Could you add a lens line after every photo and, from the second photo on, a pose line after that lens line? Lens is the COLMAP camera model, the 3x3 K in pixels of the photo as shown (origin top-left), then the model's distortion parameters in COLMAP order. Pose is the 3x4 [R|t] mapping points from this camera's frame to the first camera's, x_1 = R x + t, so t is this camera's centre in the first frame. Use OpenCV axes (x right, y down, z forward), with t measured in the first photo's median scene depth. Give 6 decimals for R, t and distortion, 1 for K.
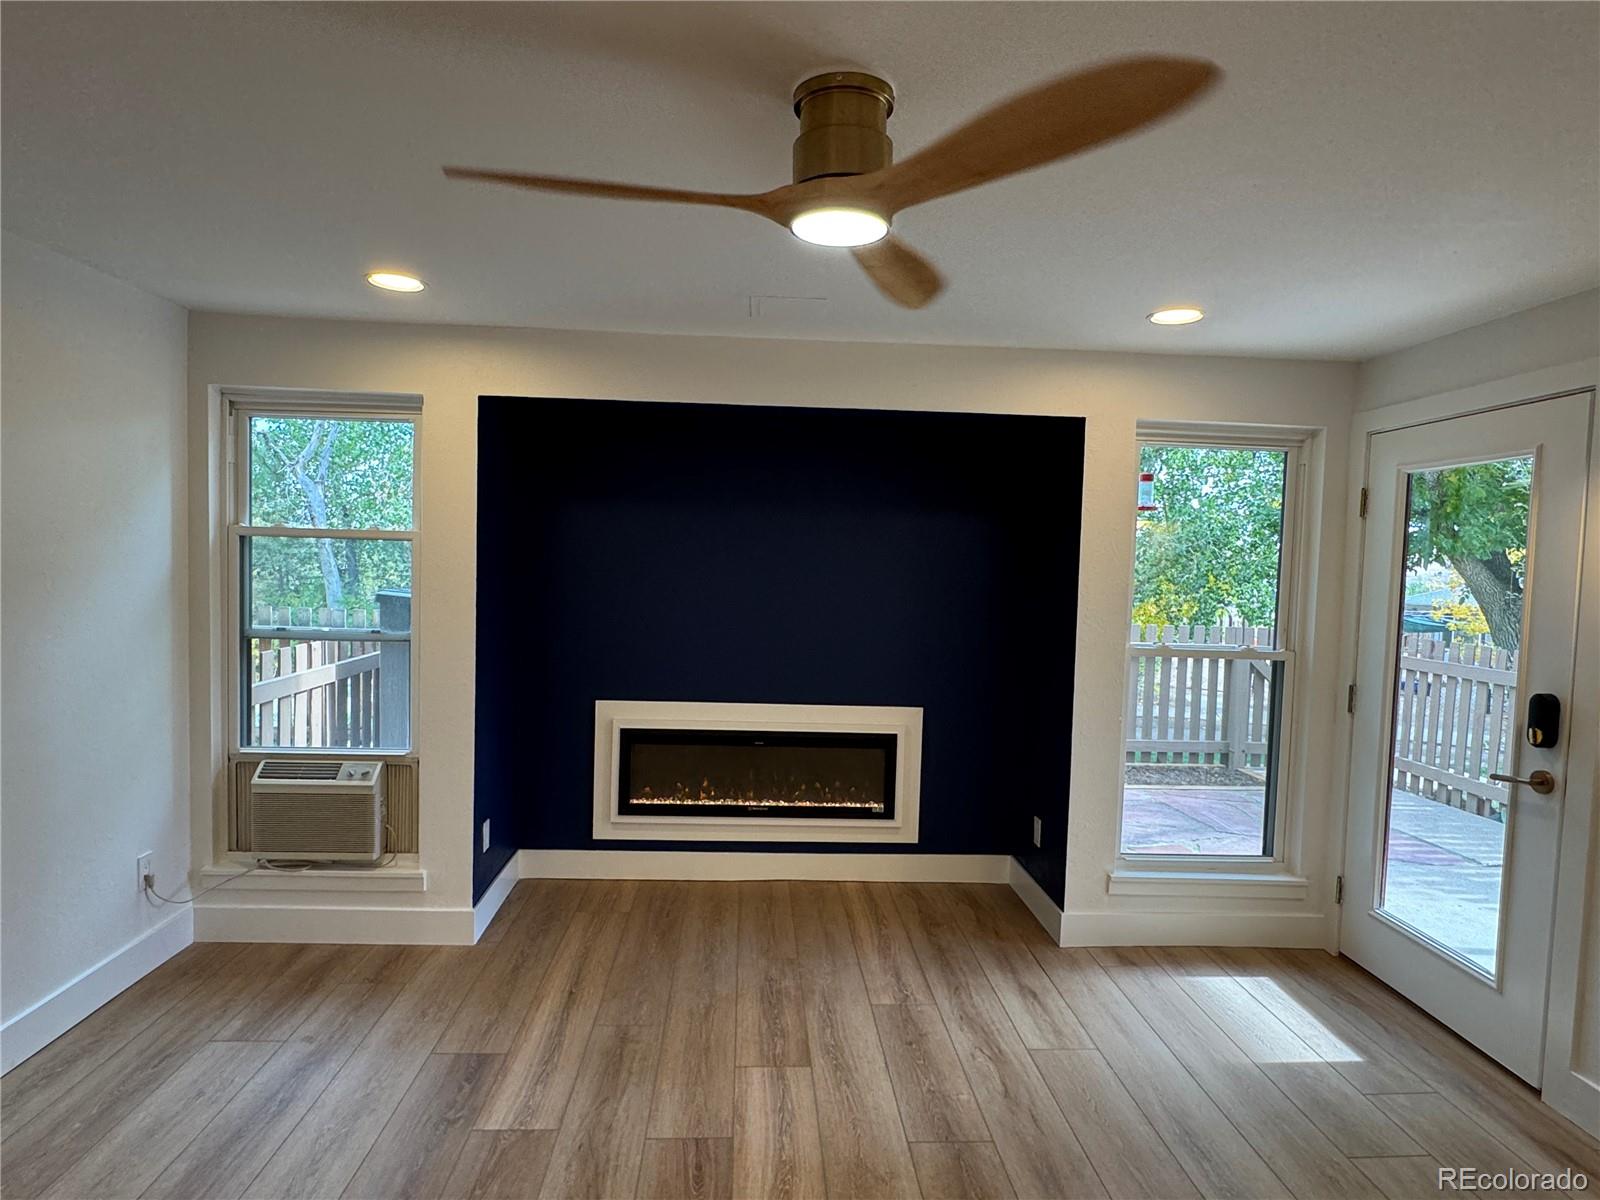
lens RADIAL K [[896.2, 0, 798.2], [0, 896.2, 603.3], [0, 0, 1]] dist [-0.000310, -0.000182]
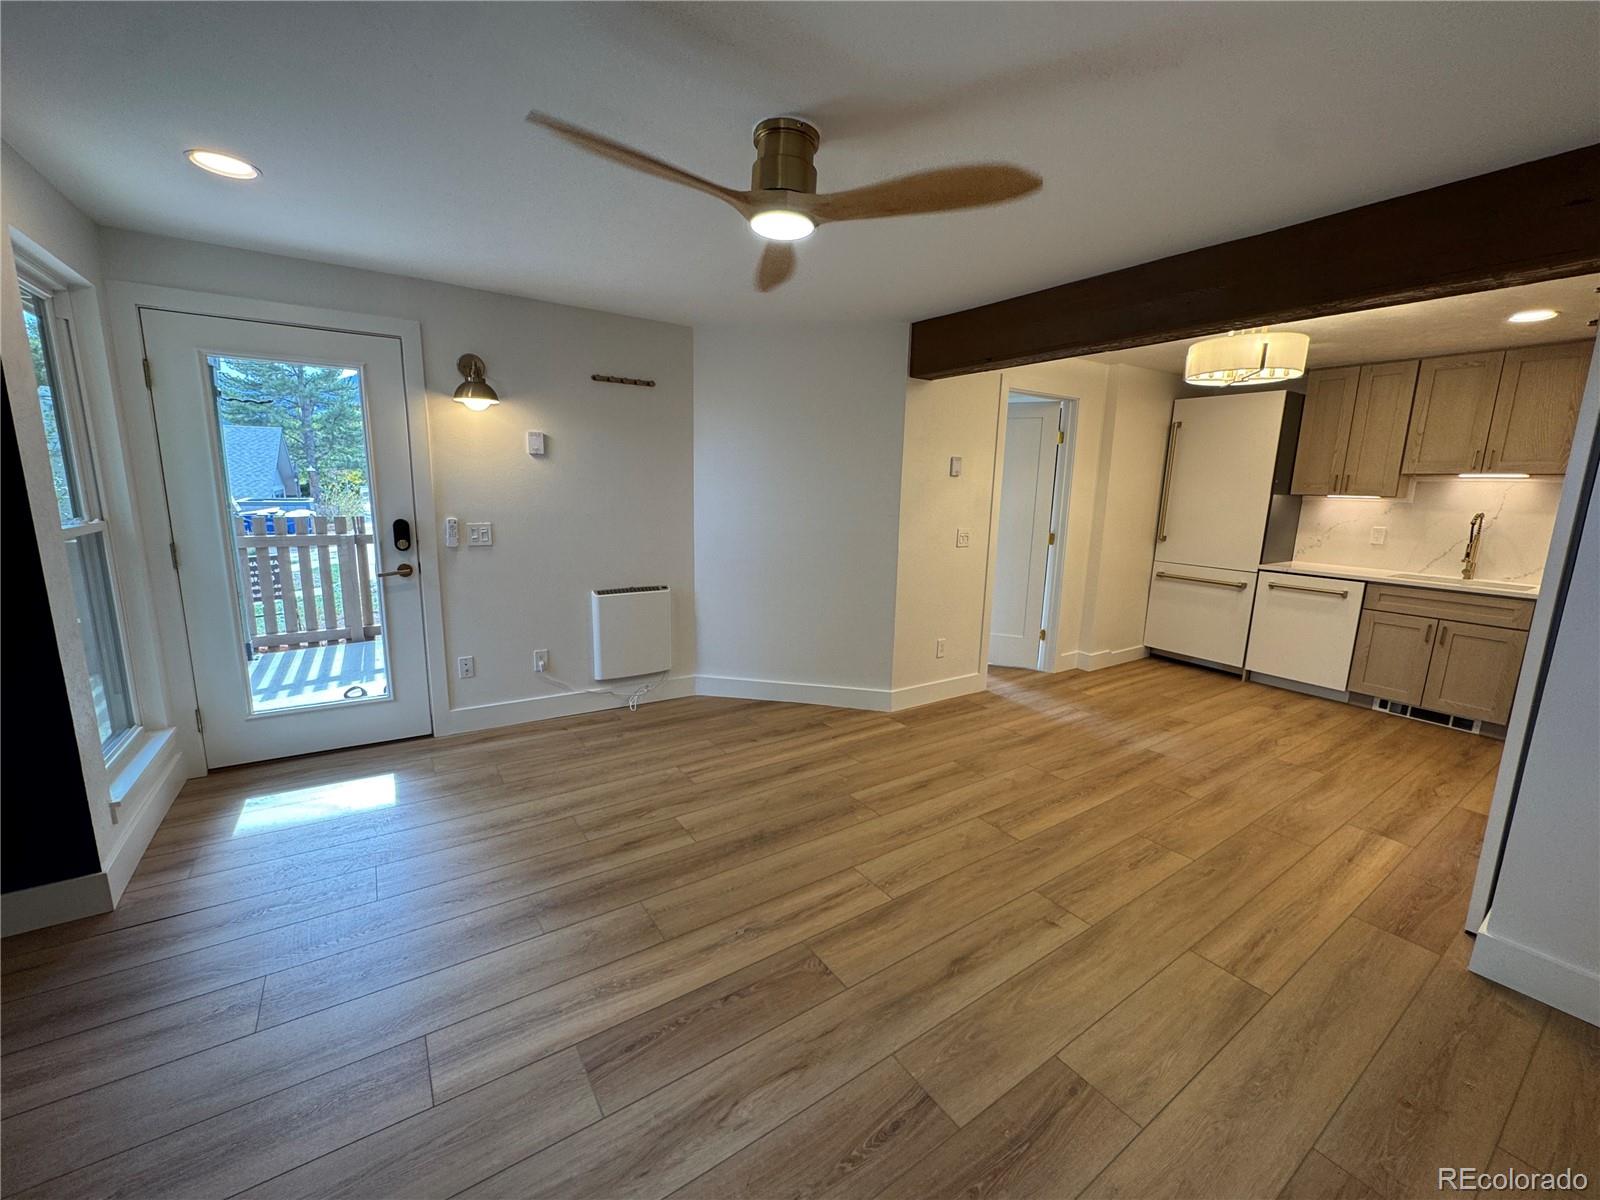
lens RADIAL K [[658.6, 0, 788.5], [0, 658.6, 600.8], [0, 0, 1]] dist [0.001113, -0.000460]
pose [[-0.503095, -0.196708, 0.841547, -0.640460], [0.001158, 0.973598, 0.228267, -0.033708], [-0.864230, 0.115814, -0.489584, 1.006210]]
